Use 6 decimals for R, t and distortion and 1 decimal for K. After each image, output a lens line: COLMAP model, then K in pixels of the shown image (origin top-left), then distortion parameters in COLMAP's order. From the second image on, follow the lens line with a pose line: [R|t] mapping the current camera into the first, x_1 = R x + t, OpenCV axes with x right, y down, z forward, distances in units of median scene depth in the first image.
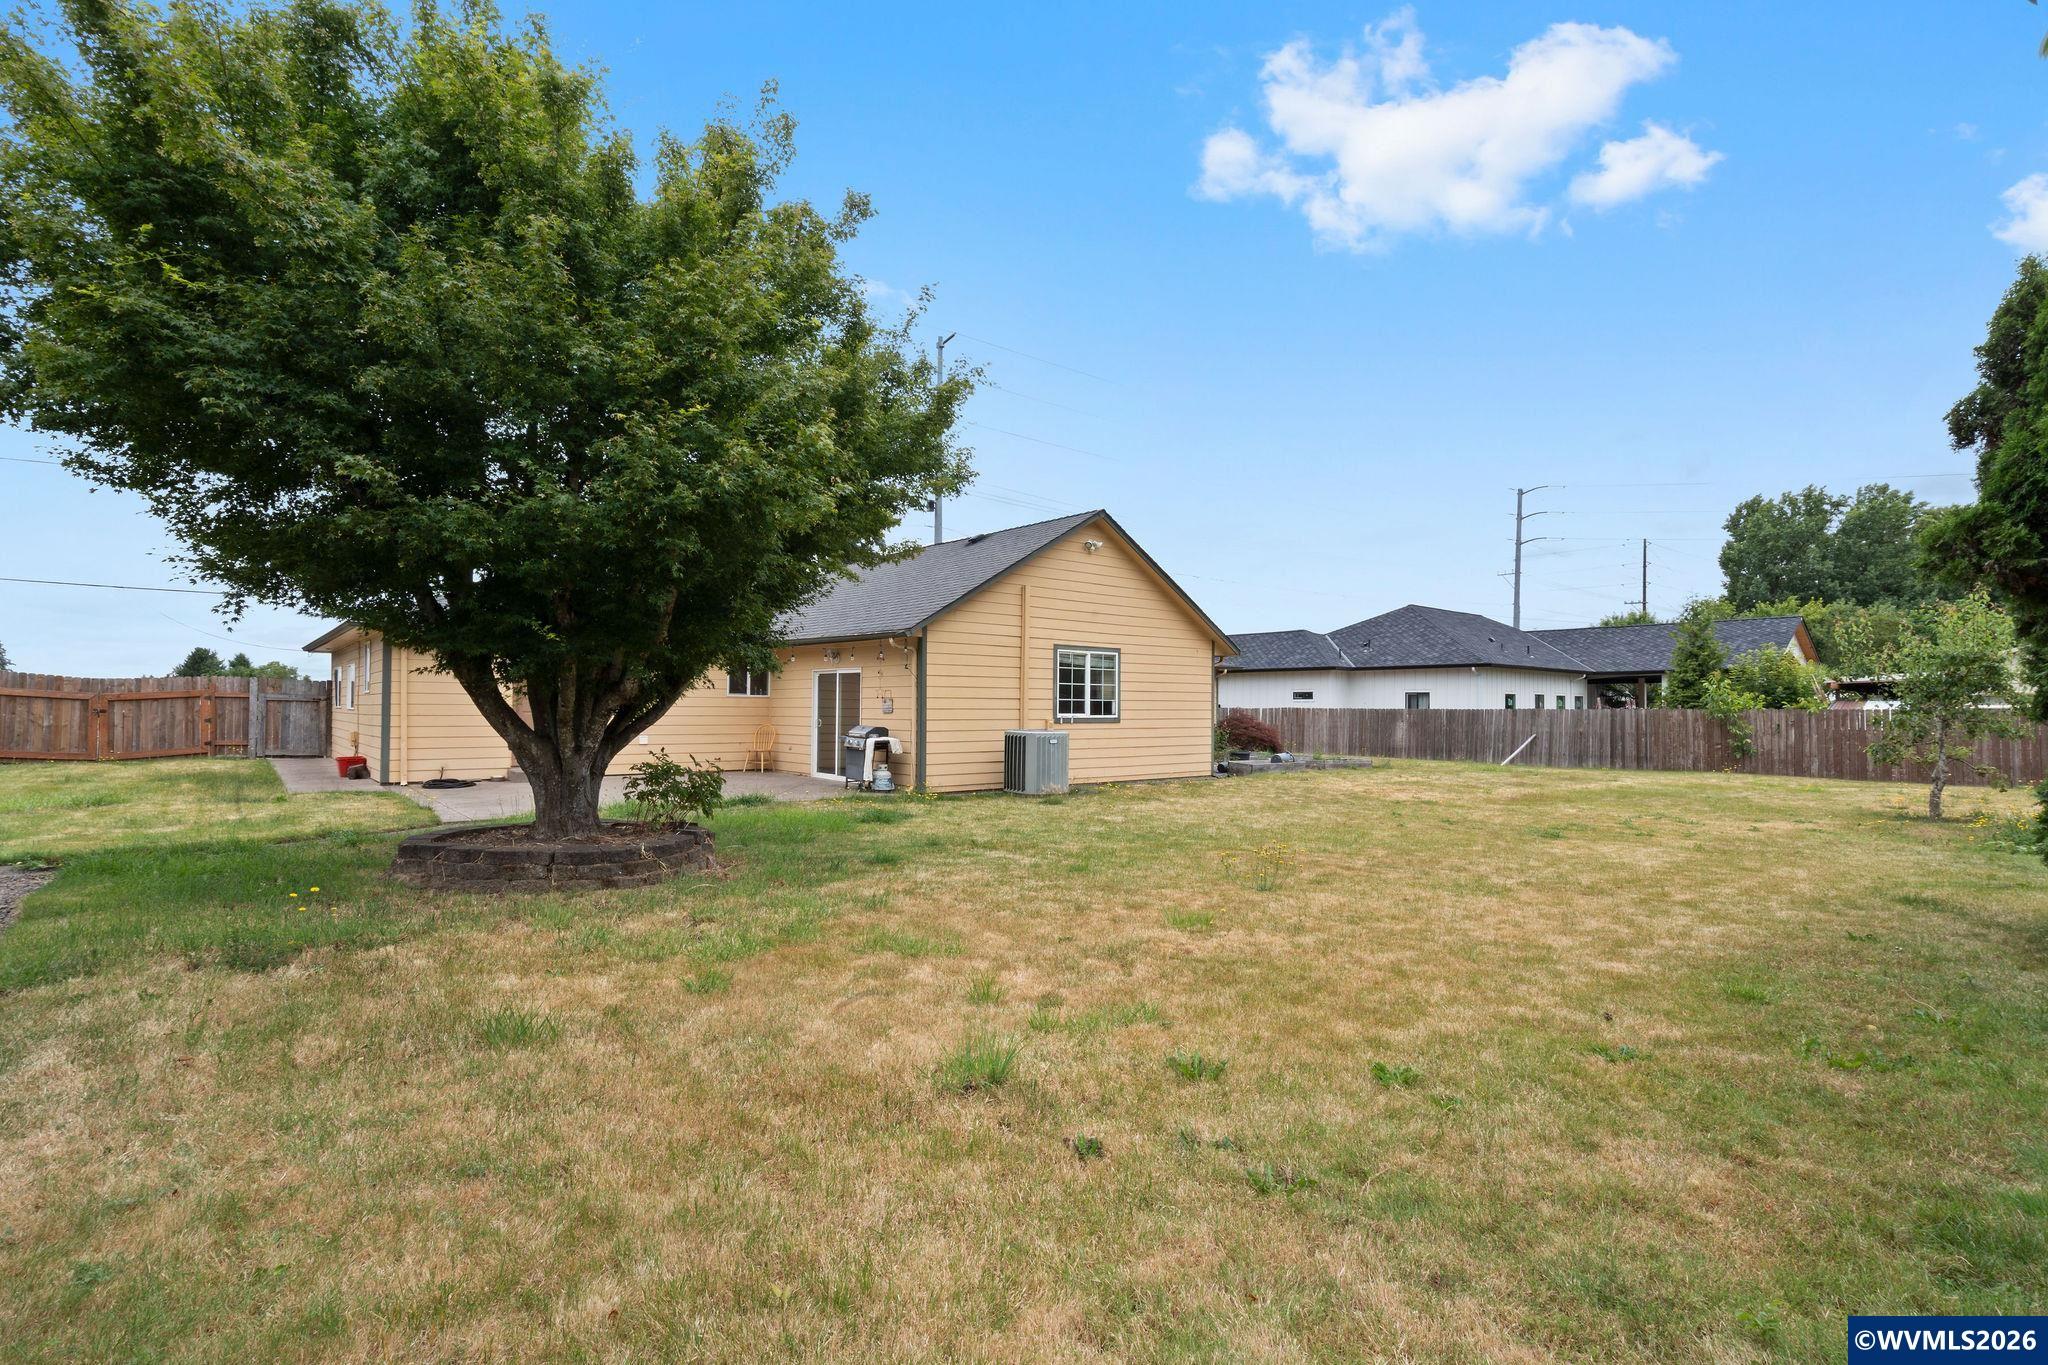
lens RADIAL K [[926.8, 0, 992.5], [0, 926.8, 699.3], [0, 0, 1]] dist [-0.007072, 0.002555]
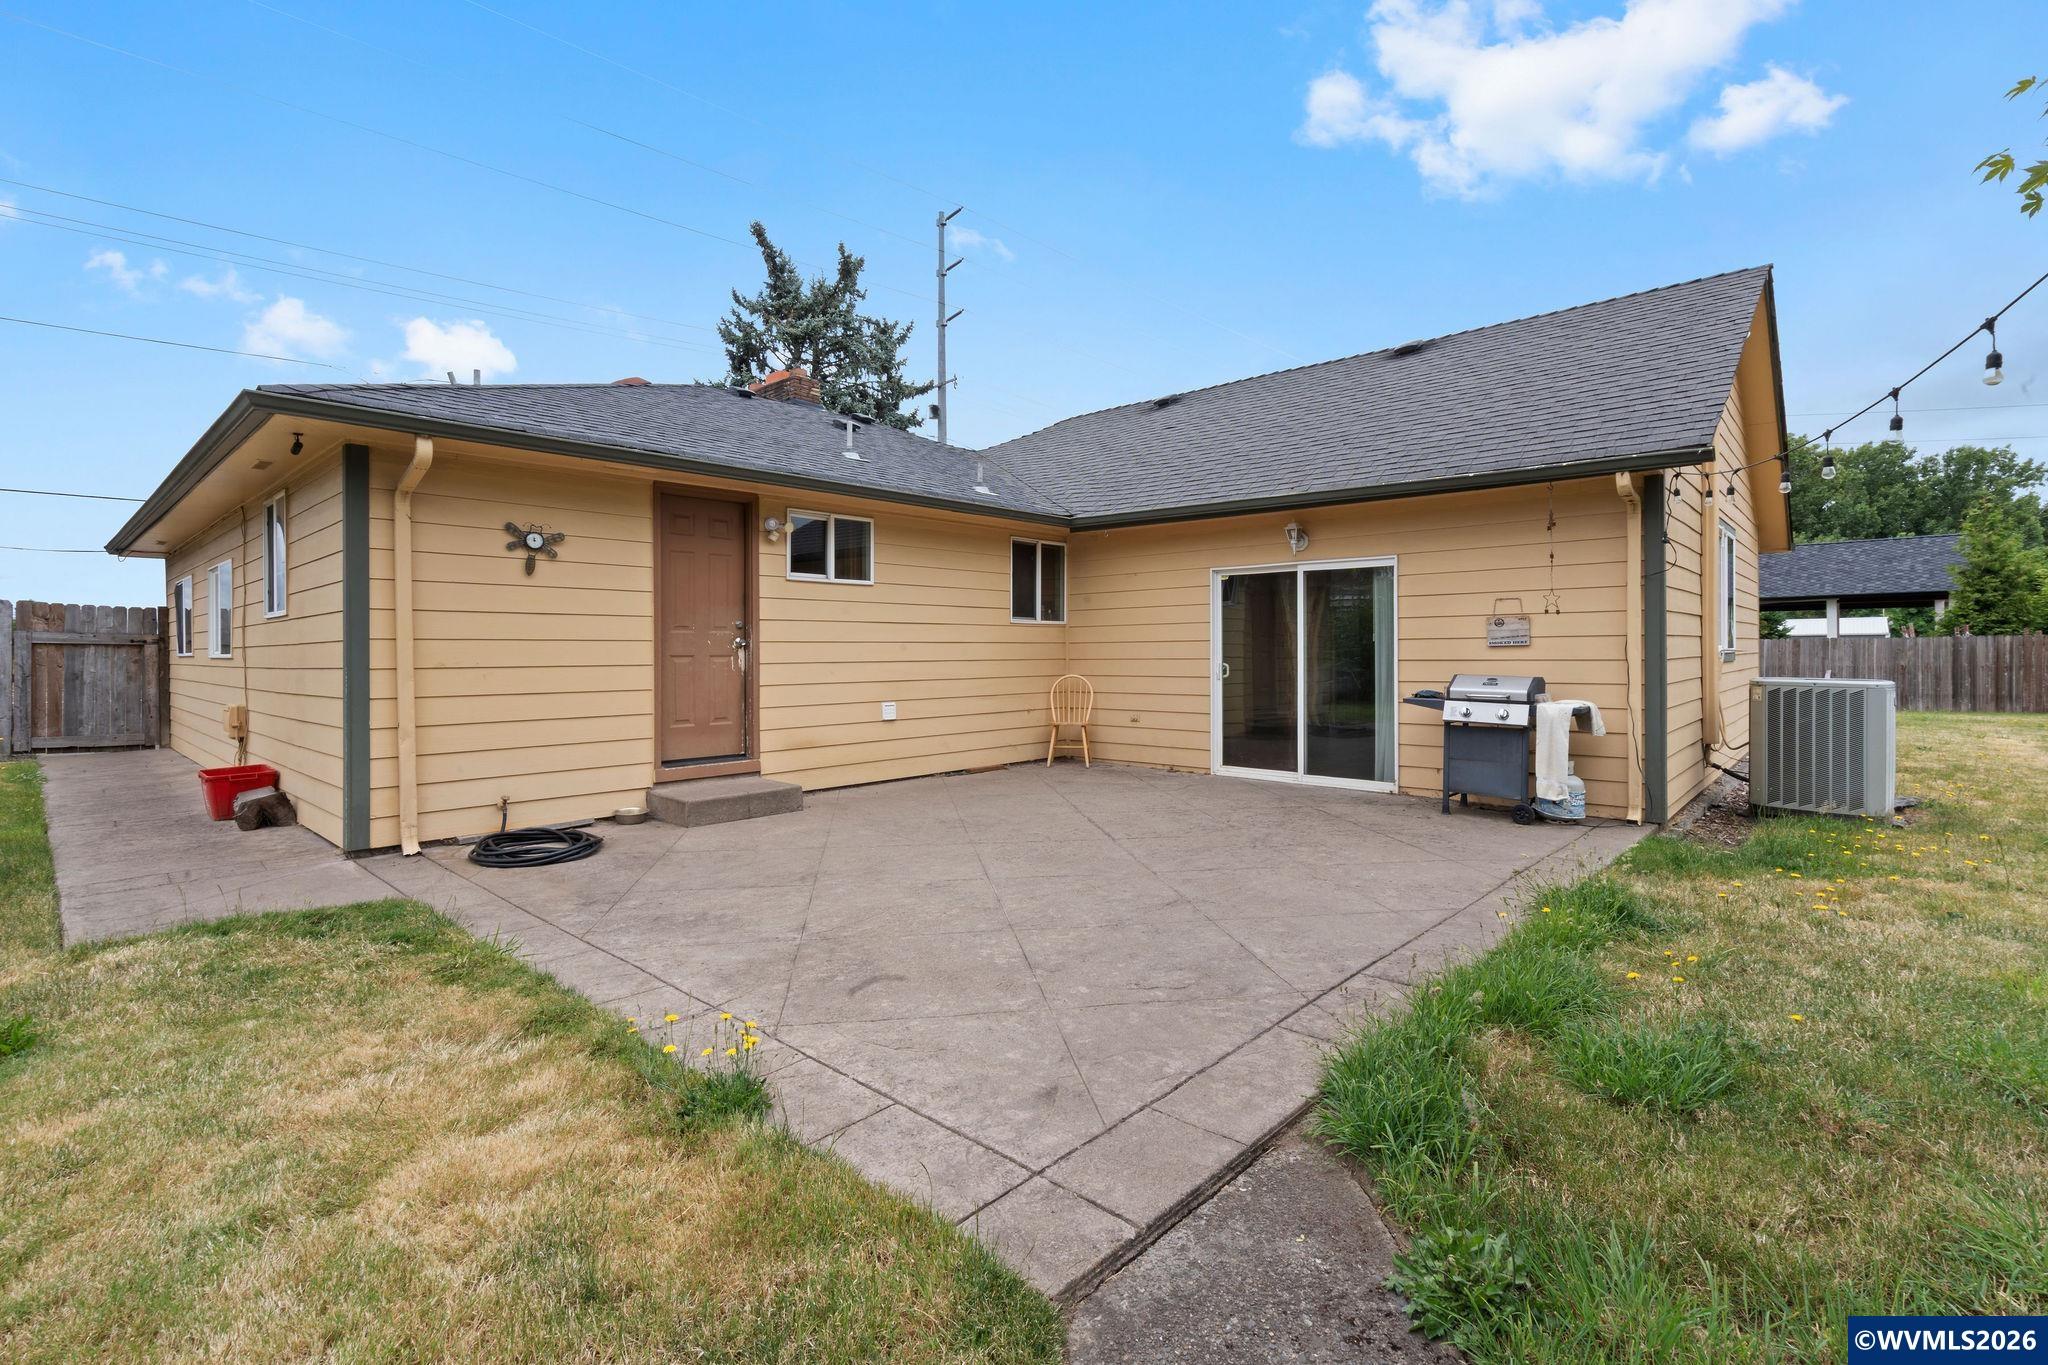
lens RADIAL K [[926.8, 0, 1016.8], [0, 926.8, 655.5], [0, 0, 1]] dist [-0.007072, 0.002555]
pose [[0.990809, -0.014097, 0.134532, -0.330605], [0.012134, 0.999808, 0.015401, 0.006828], [-0.134724, -0.013627, 0.990789, 0.444274]]
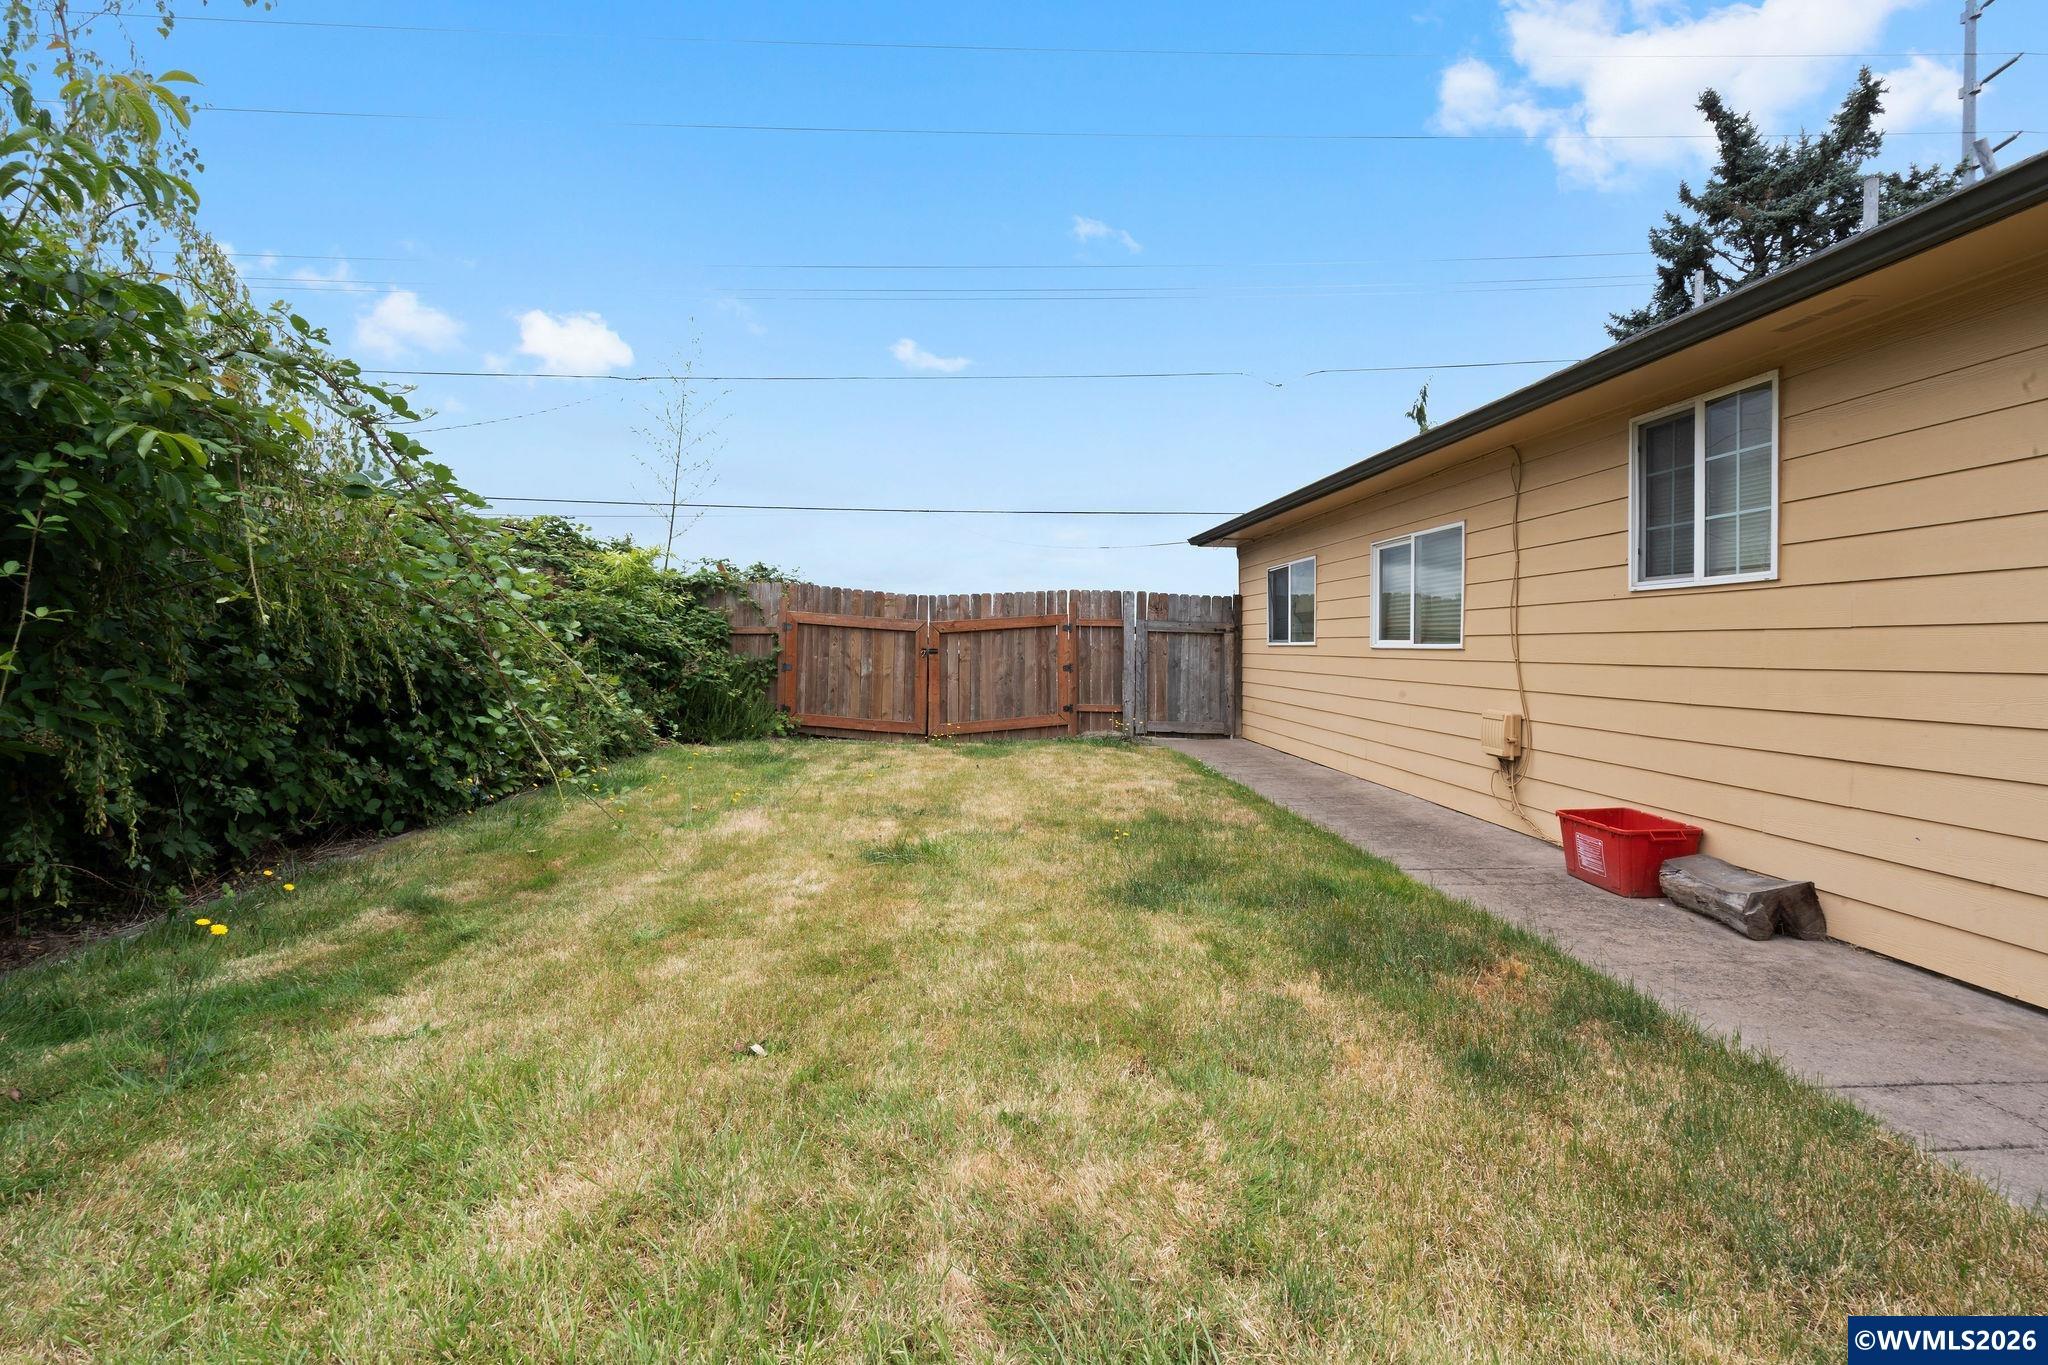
lens RADIAL K [[926.8, 0, 1017.2], [0, 926.8, 663.8], [0, 0, 1]] dist [-0.007072, 0.002555]
pose [[0.806810, 0.010910, -0.590710, -0.573562], [0.003833, 0.999712, 0.023700, 0.007271], [0.590798, -0.021385, 0.806536, 0.557137]]
